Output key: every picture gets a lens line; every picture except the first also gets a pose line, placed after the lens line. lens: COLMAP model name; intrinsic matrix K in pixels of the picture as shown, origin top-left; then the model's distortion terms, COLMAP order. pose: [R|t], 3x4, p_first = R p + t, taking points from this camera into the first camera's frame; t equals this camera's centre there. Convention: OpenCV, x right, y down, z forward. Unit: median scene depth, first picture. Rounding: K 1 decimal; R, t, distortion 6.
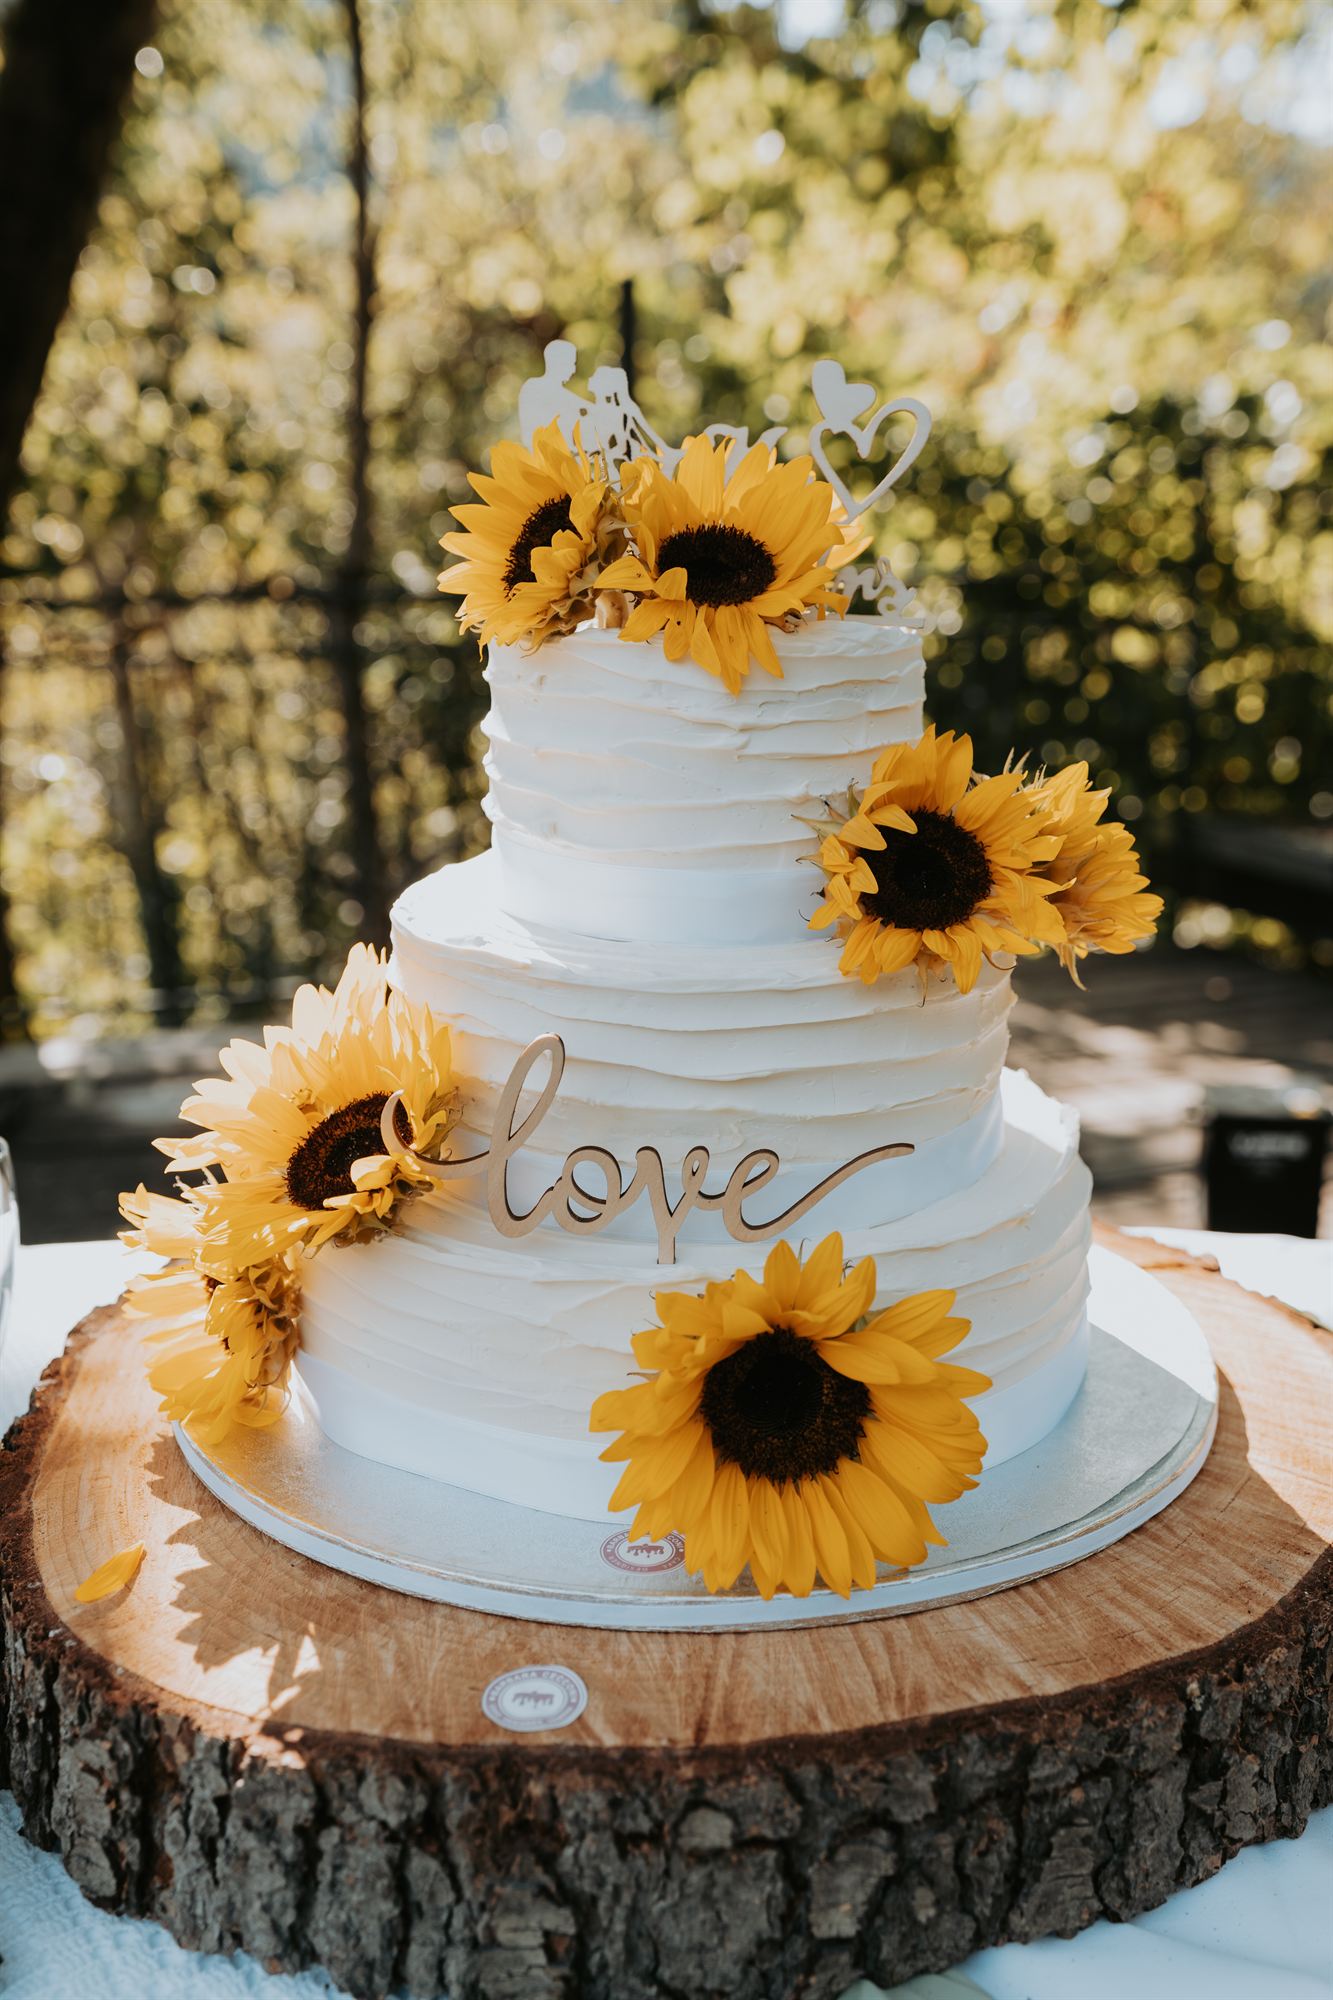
lens RADIAL K [[2004.3, 0, 666.5], [0, 2004.3, 1000.0], [0, 0, 1]] dist [0.004346, -0.018345]
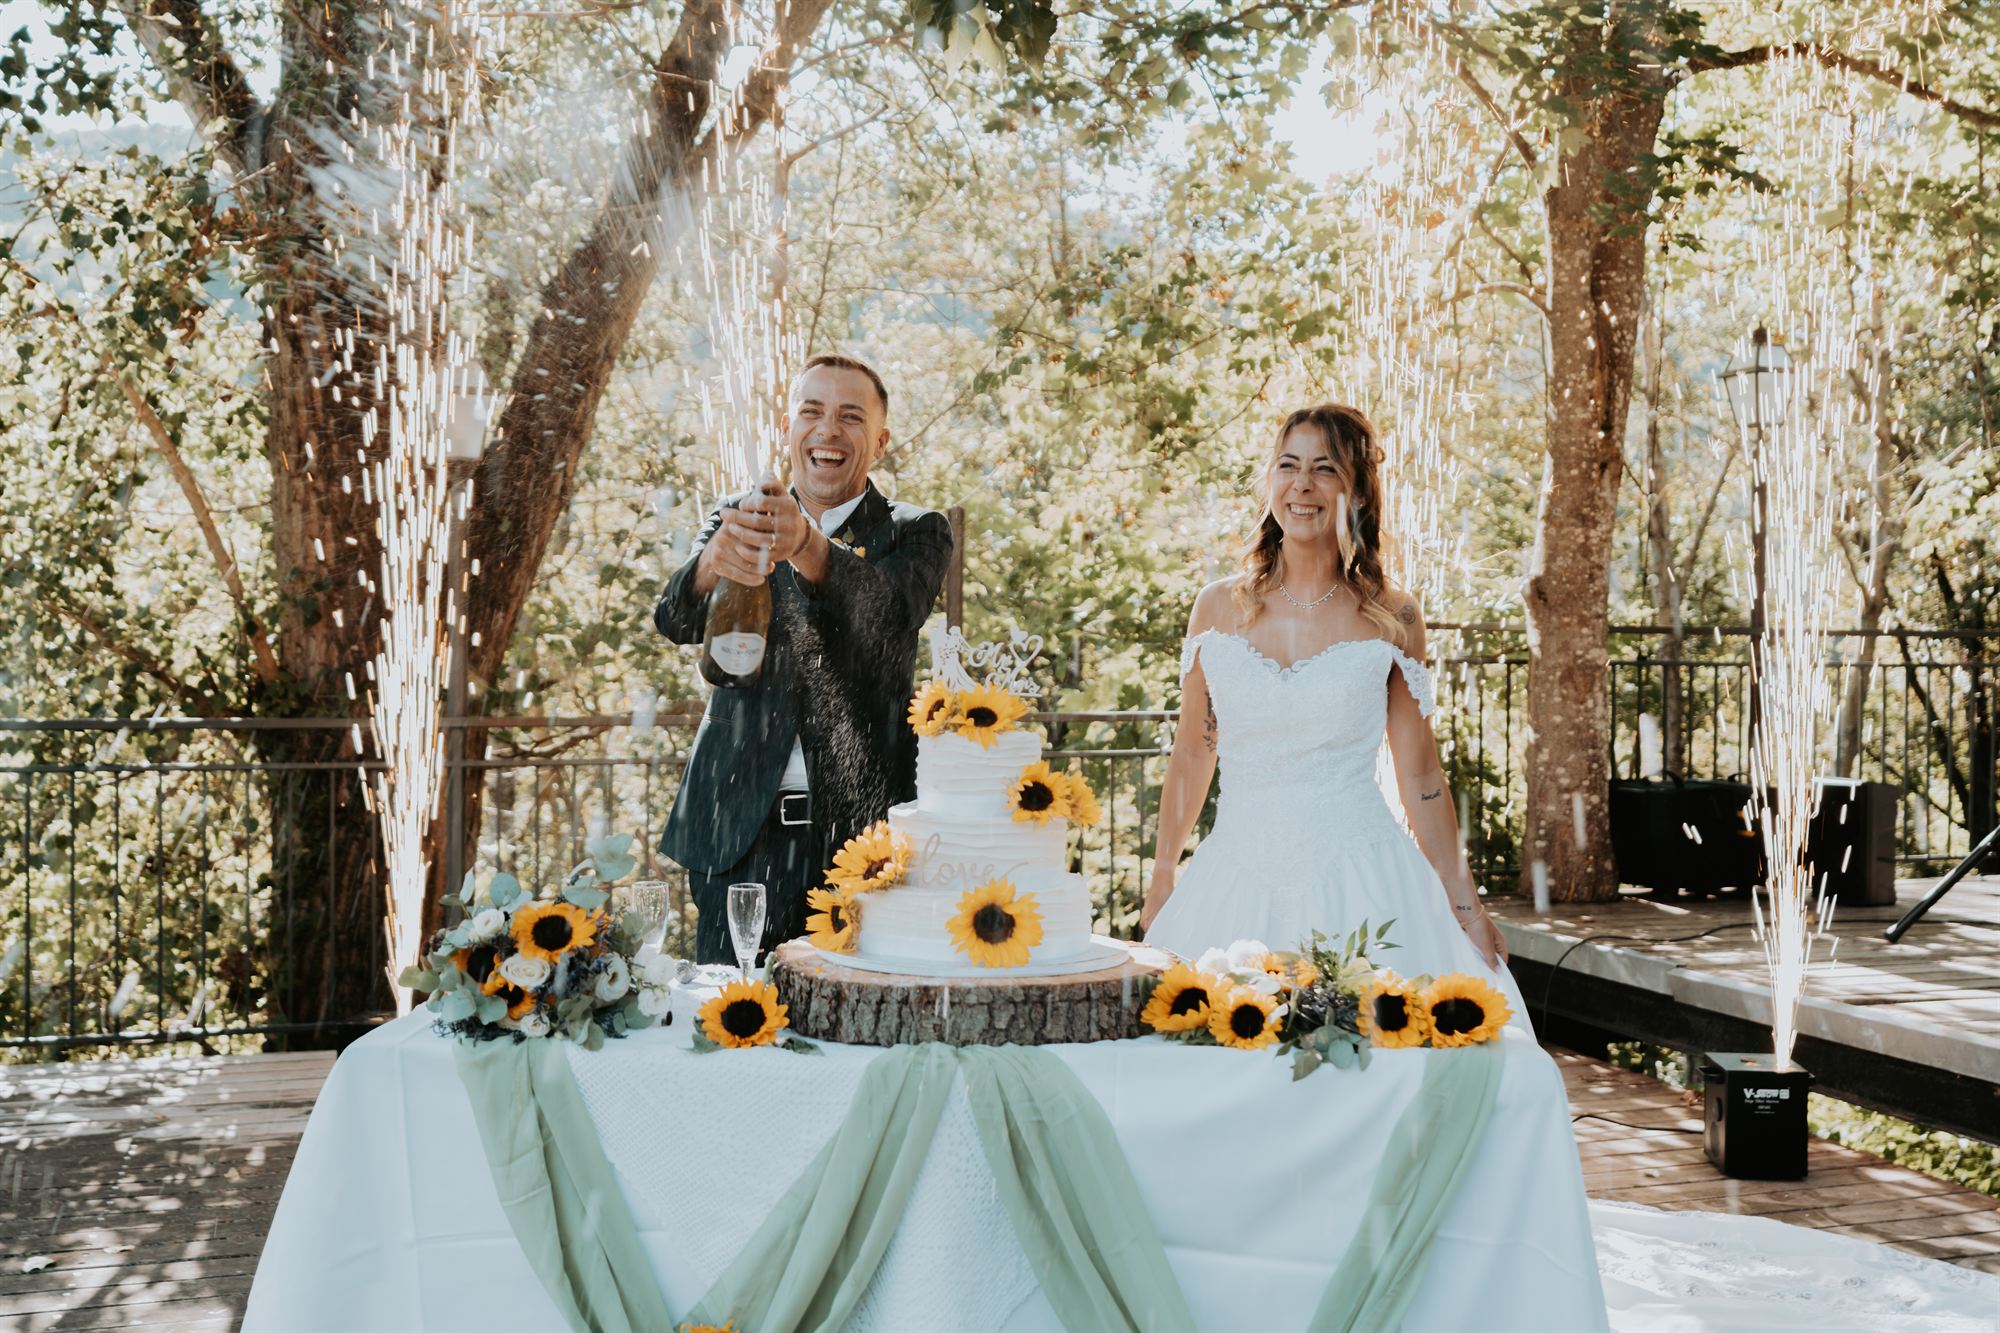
lens RADIAL K [[2004.3, 0, 1000.0], [0, 2004.3, 666.5], [0, 0, 1]] dist [0.004346, -0.018345]
pose [[0.999817, 0.018111, 0.006185, 0.037227], [-0.016230, 0.973648, -0.227477, 0.607967], [-0.010142, 0.227335, 0.973764, -2.985560]]
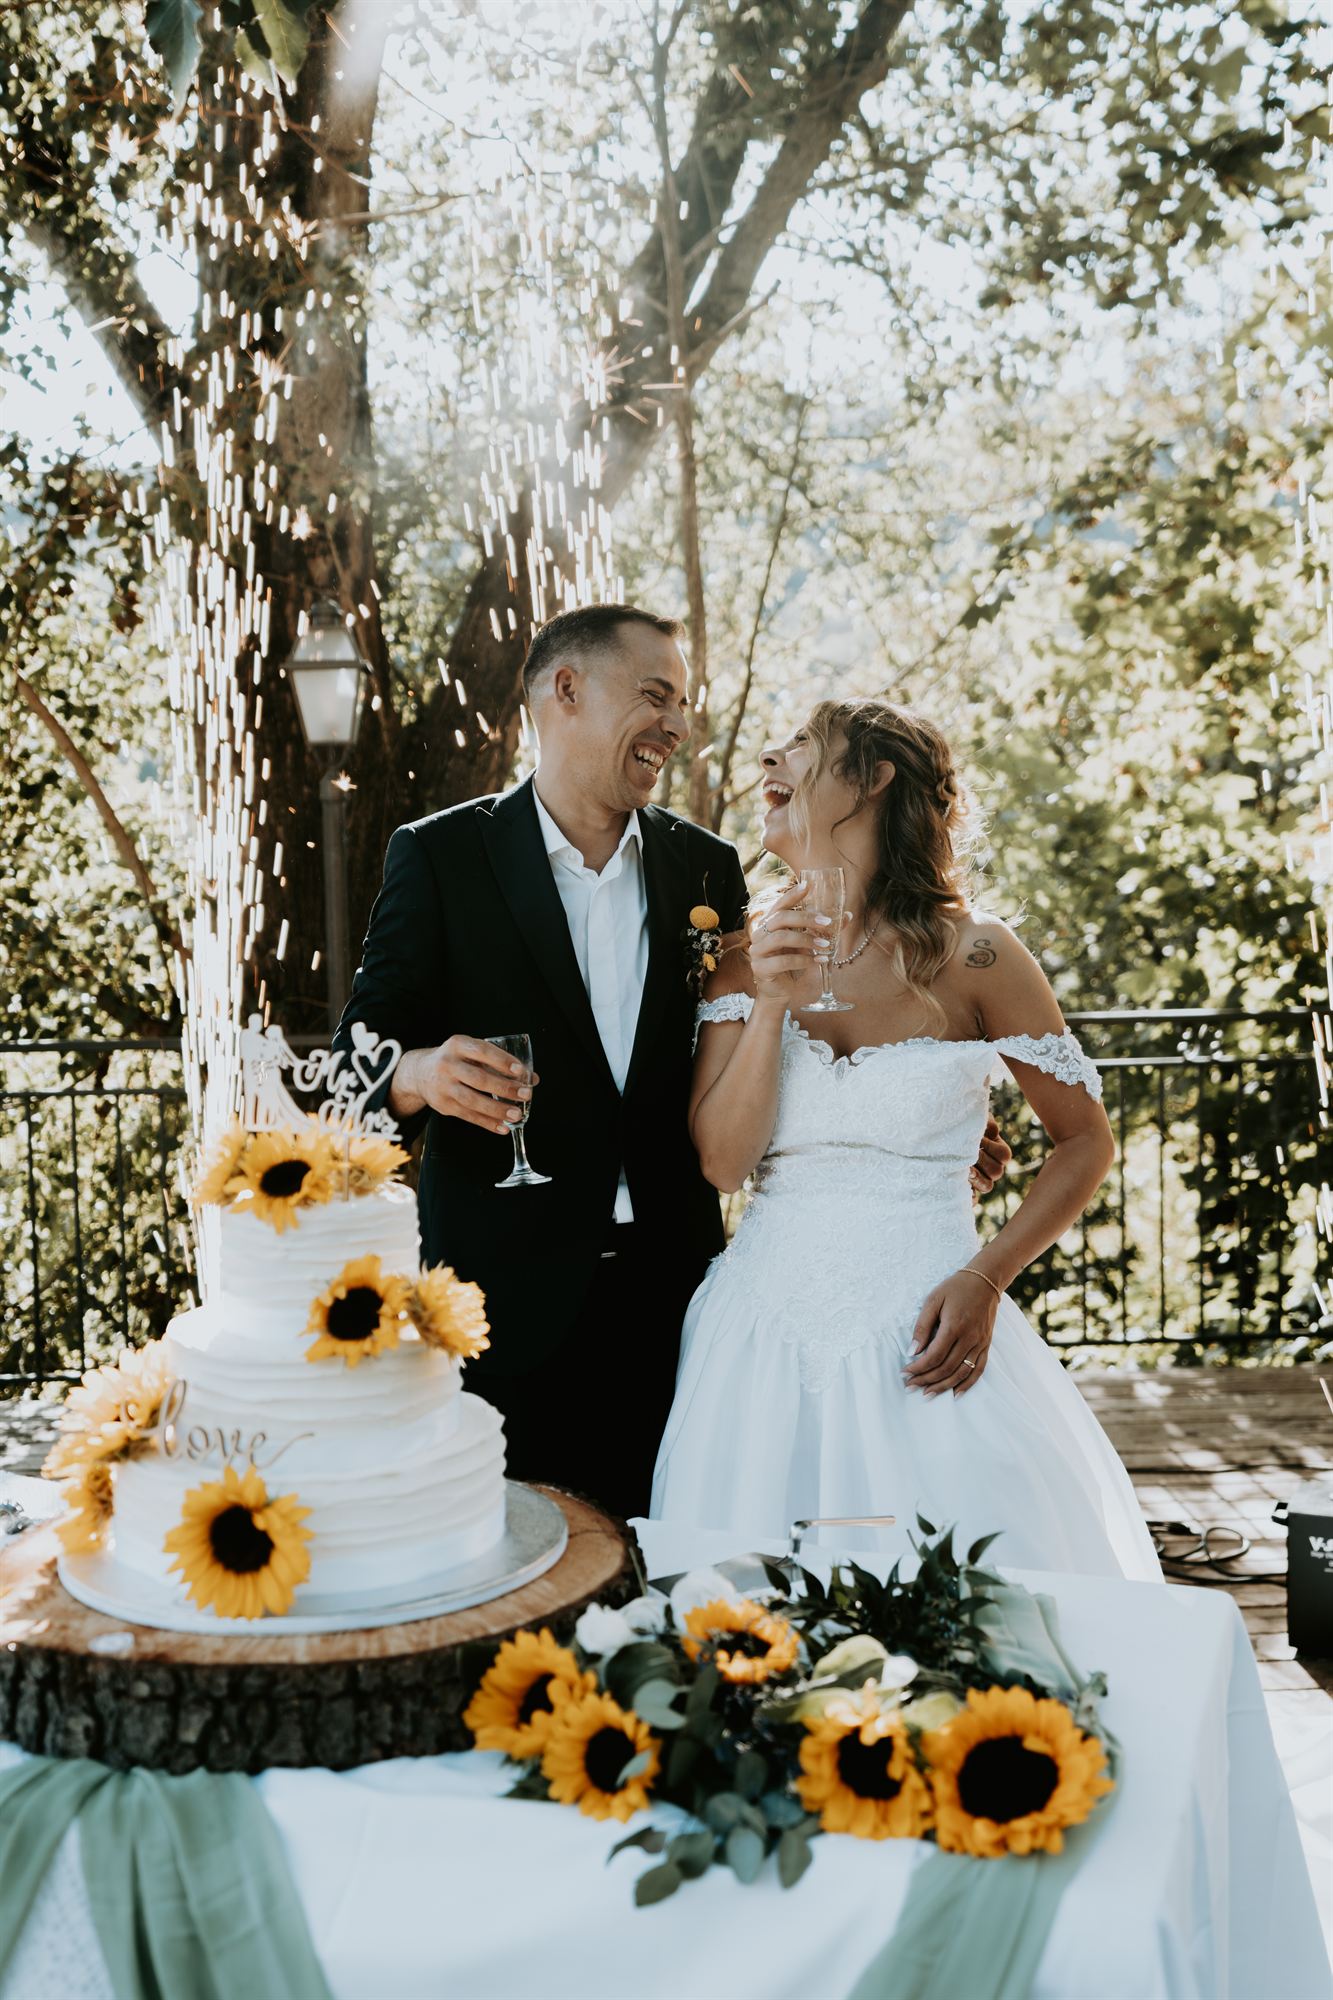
lens RADIAL K [[2004.3, 0, 666.5], [0, 2004.3, 1000.0], [0, 0, 1]] dist [0.004346, -0.018345]
pose [[0.960874, 0.004418, -0.276951, 1.200061], [-0.054974, 0.983024, -0.175049, -0.040038], [0.271476, 0.183425, 0.944805, -1.237329]]
